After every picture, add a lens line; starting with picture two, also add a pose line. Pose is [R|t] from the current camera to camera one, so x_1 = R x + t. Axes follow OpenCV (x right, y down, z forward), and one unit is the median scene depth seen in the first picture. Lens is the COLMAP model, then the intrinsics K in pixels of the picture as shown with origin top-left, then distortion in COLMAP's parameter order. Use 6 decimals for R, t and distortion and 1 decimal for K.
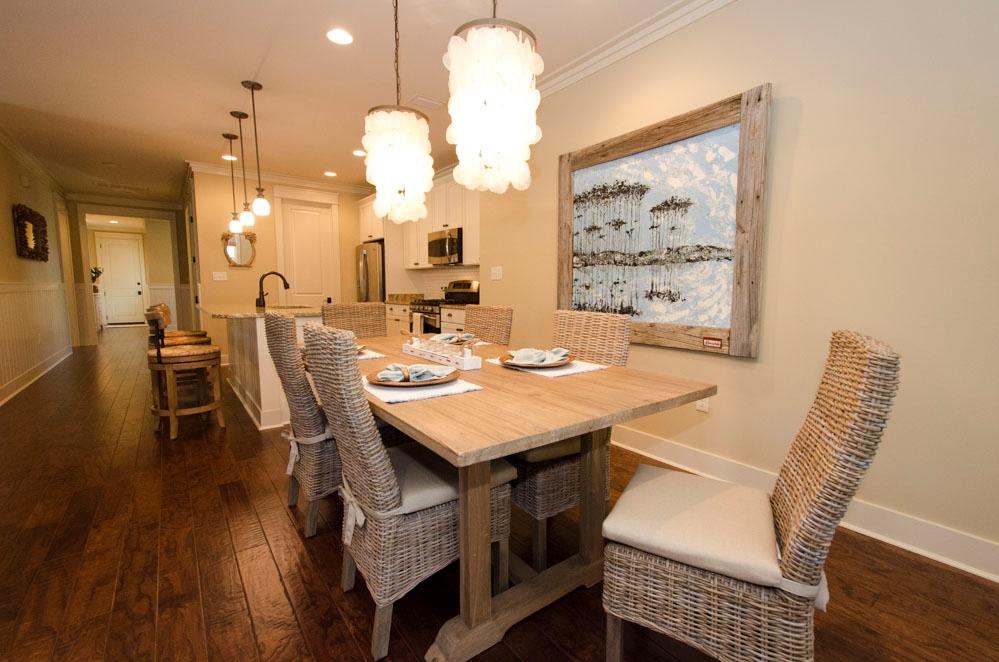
lens RADIAL K [[433.7, 0, 498.3], [0, 433.7, 332.2], [0, 0, 1]] dist [0.016079, -0.002603]
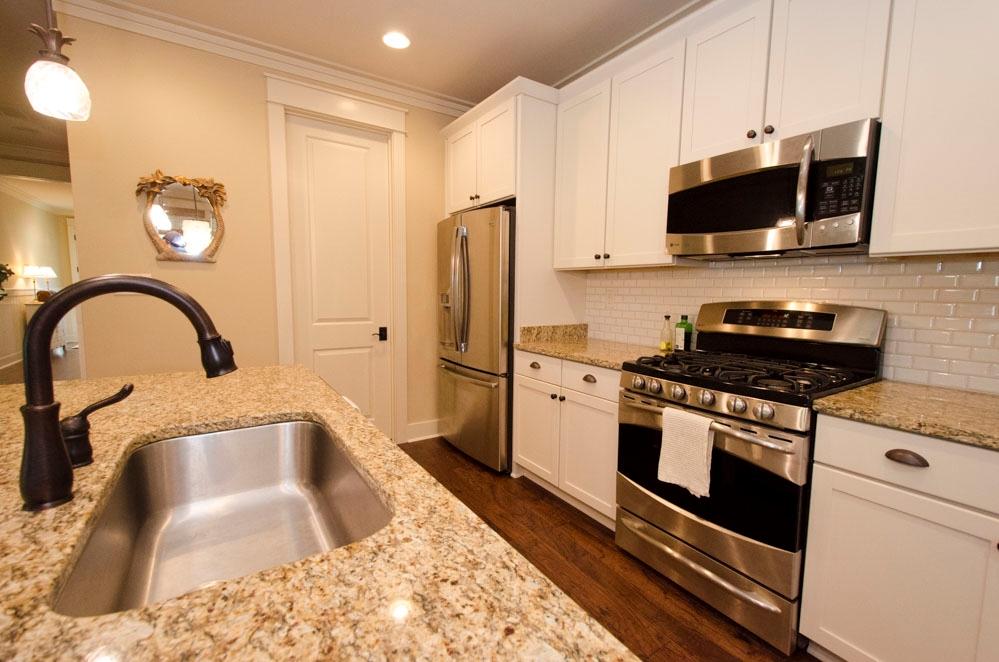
lens RADIAL K [[433.7, 0, 502.8], [0, 433.7, 333.7], [0, 0, 1]] dist [0.016079, -0.002603]
pose [[0.998213, 0.015389, -0.057745, -0.356522], [-0.015335, 0.999881, 0.001383, -0.117808], [0.057759, -0.000495, 0.998330, 0.822820]]
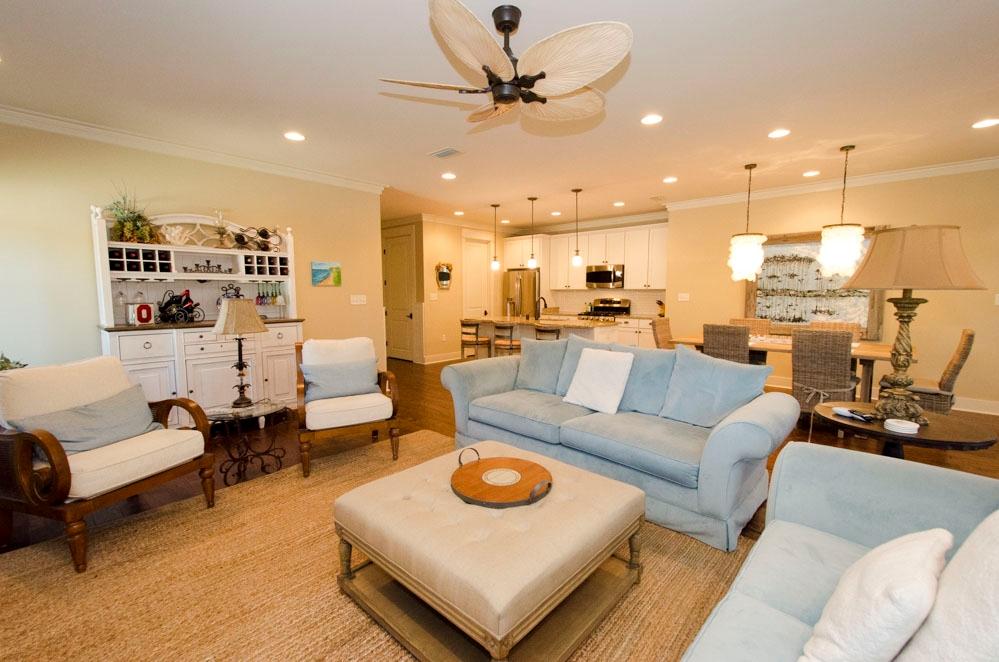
lens RADIAL K [[433.7, 0, 500.3], [0, 433.7, 329.4], [0, 0, 1]] dist [0.016079, -0.002603]
pose [[0.988047, -0.018217, 0.153071, -0.859100], [0.020922, 0.999652, -0.016079, -0.001042], [-0.152725, 0.019090, 0.988084, -0.478880]]
